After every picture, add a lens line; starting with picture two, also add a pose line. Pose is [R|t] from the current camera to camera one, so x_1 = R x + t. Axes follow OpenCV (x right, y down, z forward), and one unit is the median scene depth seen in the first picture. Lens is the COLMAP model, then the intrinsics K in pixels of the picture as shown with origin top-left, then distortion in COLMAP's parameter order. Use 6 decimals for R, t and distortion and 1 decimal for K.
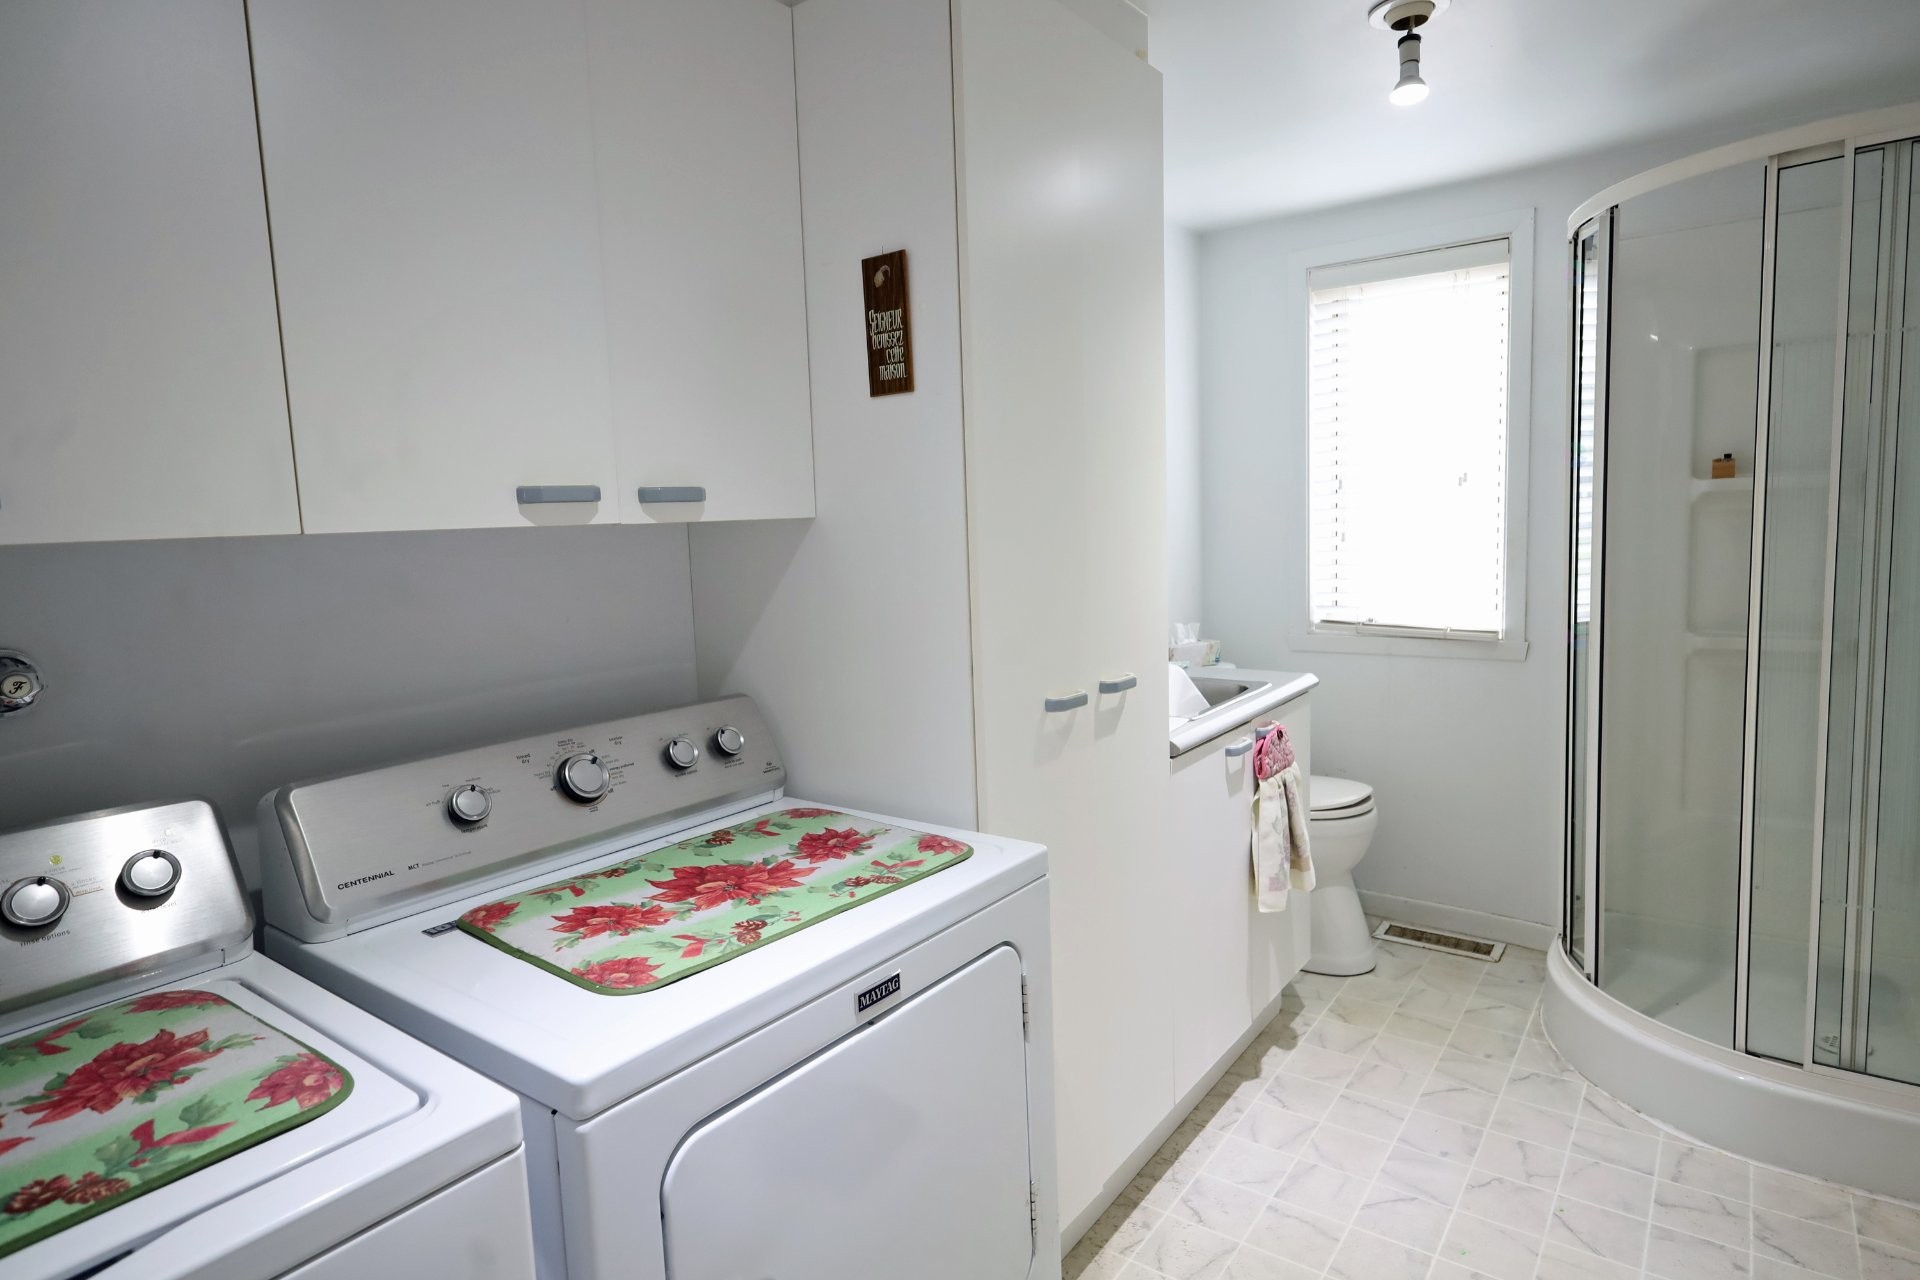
lens RADIAL K [[1048.4, 0, 963.5], [0, 1048.4, 632.2], [0, 0, 1]] dist [0.006306, -0.001509]
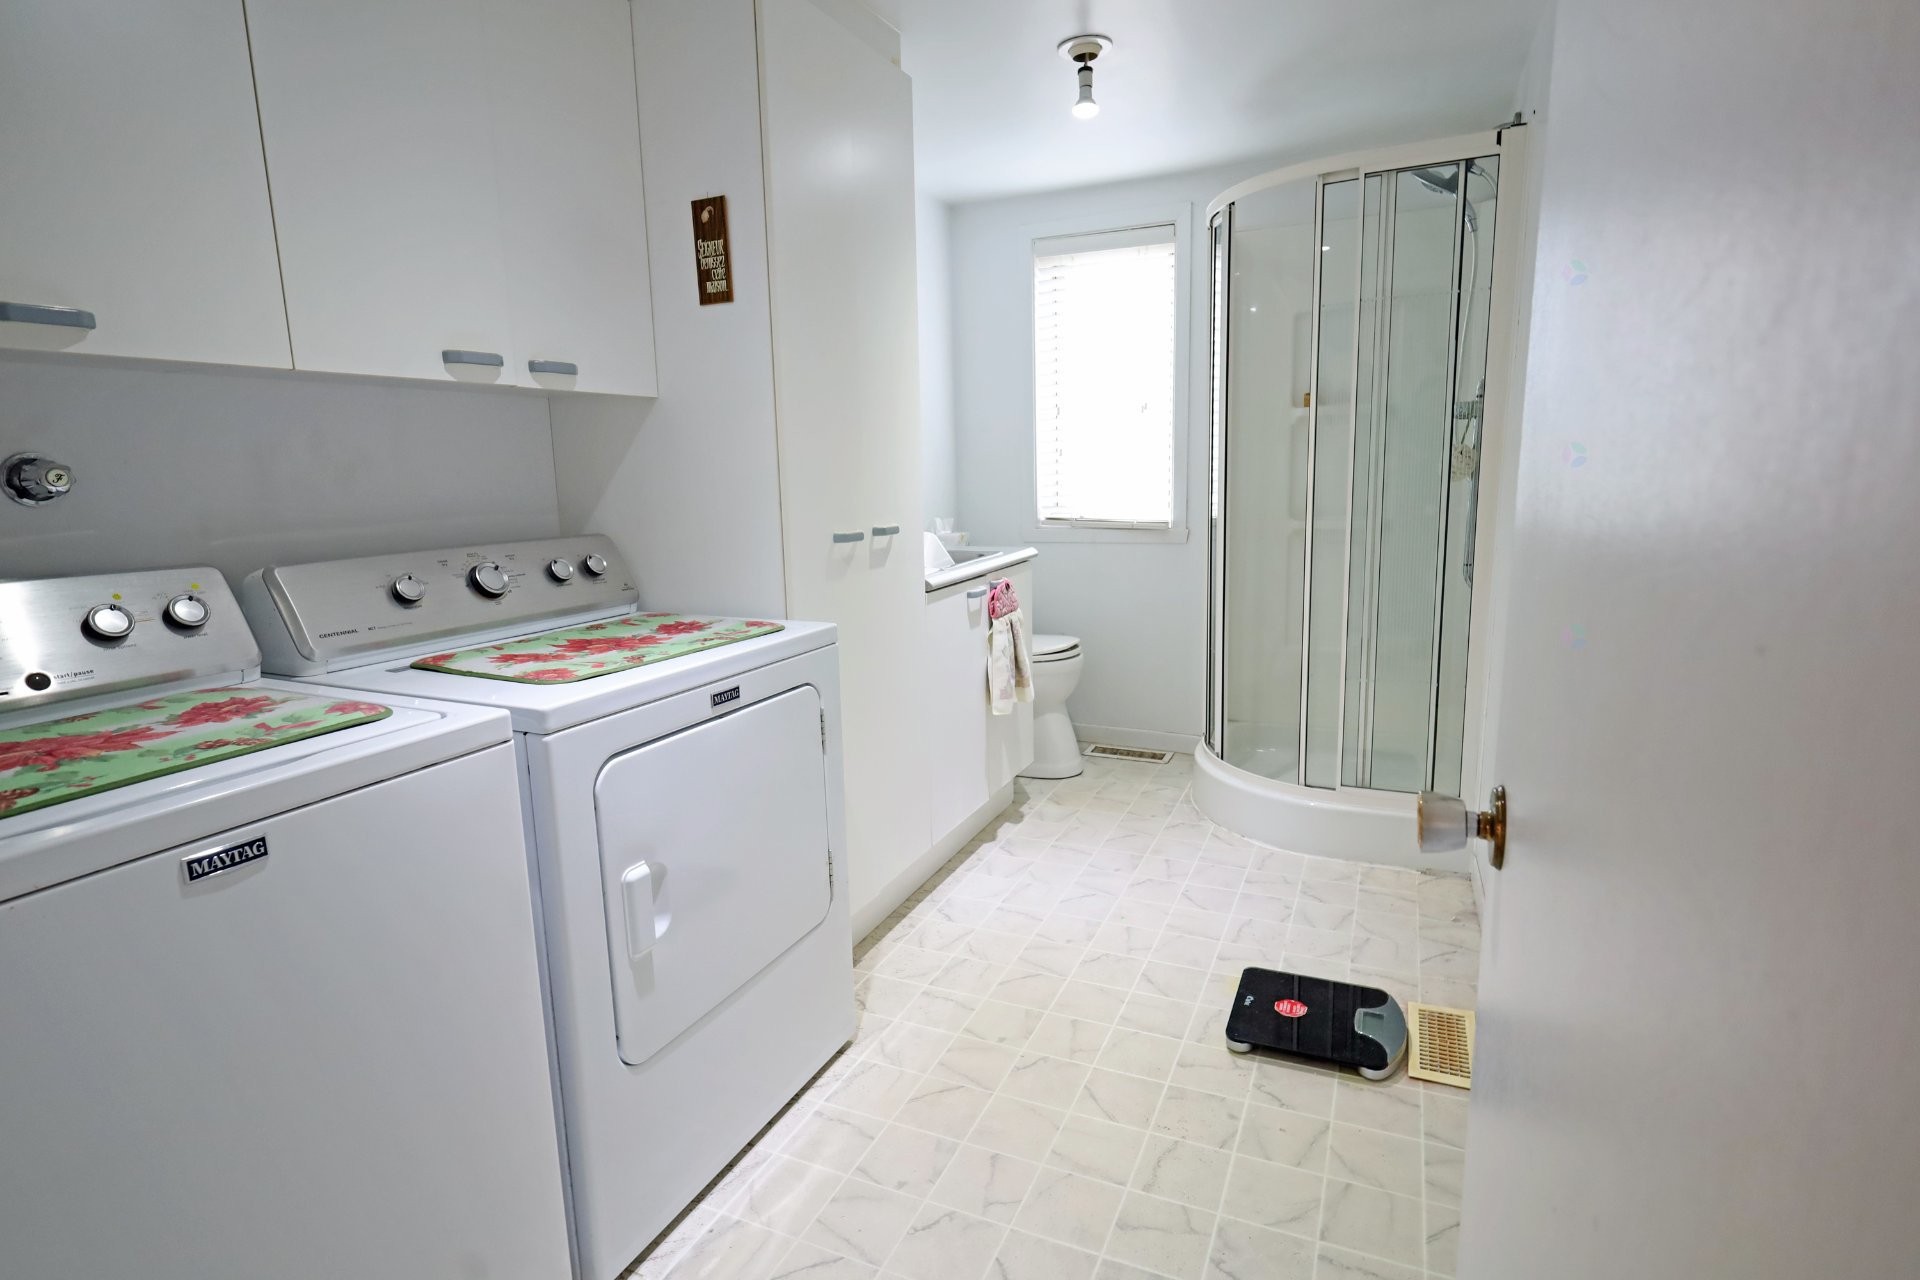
lens RADIAL K [[966.9, 0, 955.8], [0, 966.9, 636.6], [0, 0, 1]] dist [0.010533, -0.002033]
pose [[0.978948, -0.021027, 0.203023, -0.023498], [0.009646, 0.998334, 0.056889, 0.113754], [-0.203881, -0.053733, 0.977520, -0.264790]]
